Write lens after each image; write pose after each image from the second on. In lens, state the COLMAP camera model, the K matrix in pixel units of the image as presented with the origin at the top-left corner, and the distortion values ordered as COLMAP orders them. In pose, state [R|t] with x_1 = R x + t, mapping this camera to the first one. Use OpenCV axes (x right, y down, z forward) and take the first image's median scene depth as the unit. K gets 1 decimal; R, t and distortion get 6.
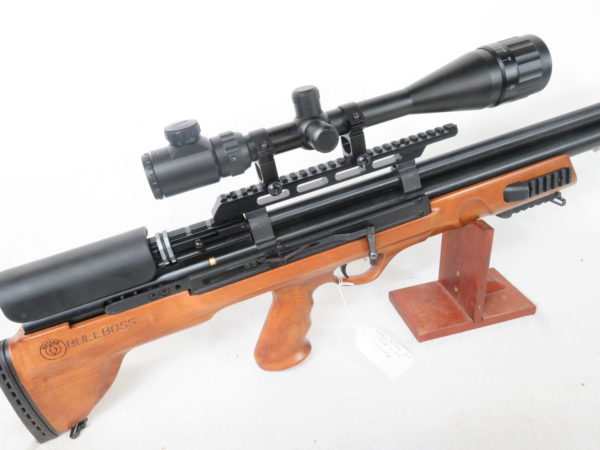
lens RADIAL K [[504.3, 0, 301.2], [0, 504.3, 225.8], [0, 0, 1]] dist [0.014896, -0.009795]
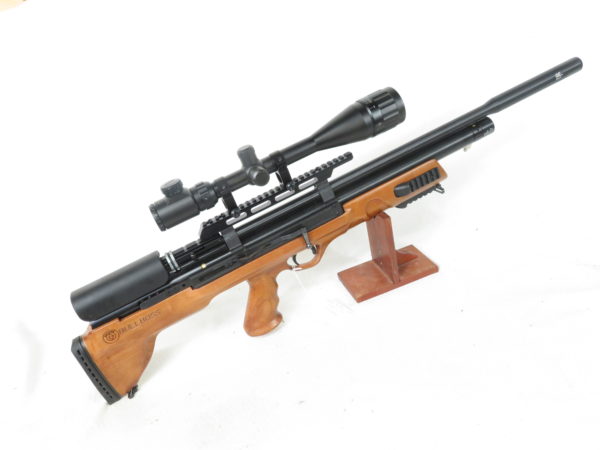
lens RADIAL K [[504.3, 0, 301.0], [0, 504.3, 226.8], [0, 0, 1]] dist [0.014896, -0.009795]
pose [[0.987939, -0.153828, -0.017676, 0.161633], [0.153213, 0.987673, -0.032068, 0.046890], [0.022391, 0.028973, 0.999329, -0.530766]]
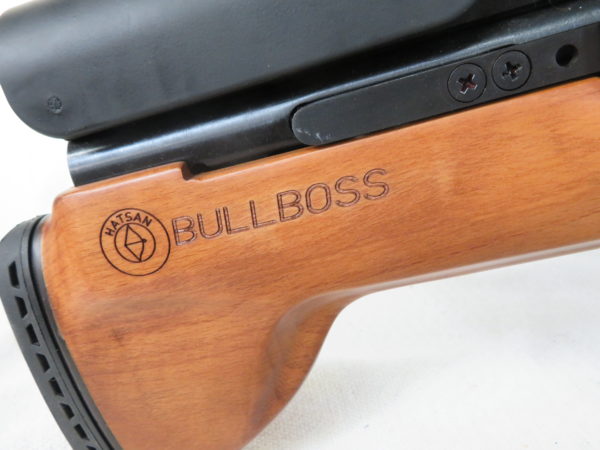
lens RADIAL K [[504.3, 0, 301.2], [0, 504.3, 222.8], [0, 0, 1]] dist [0.014896, -0.009795]
pose [[0.911392, 0.076946, -0.404282, -0.250113], [-0.108565, 0.992520, -0.055839, 0.226005], [0.396961, 0.094782, 0.912929, 0.707357]]
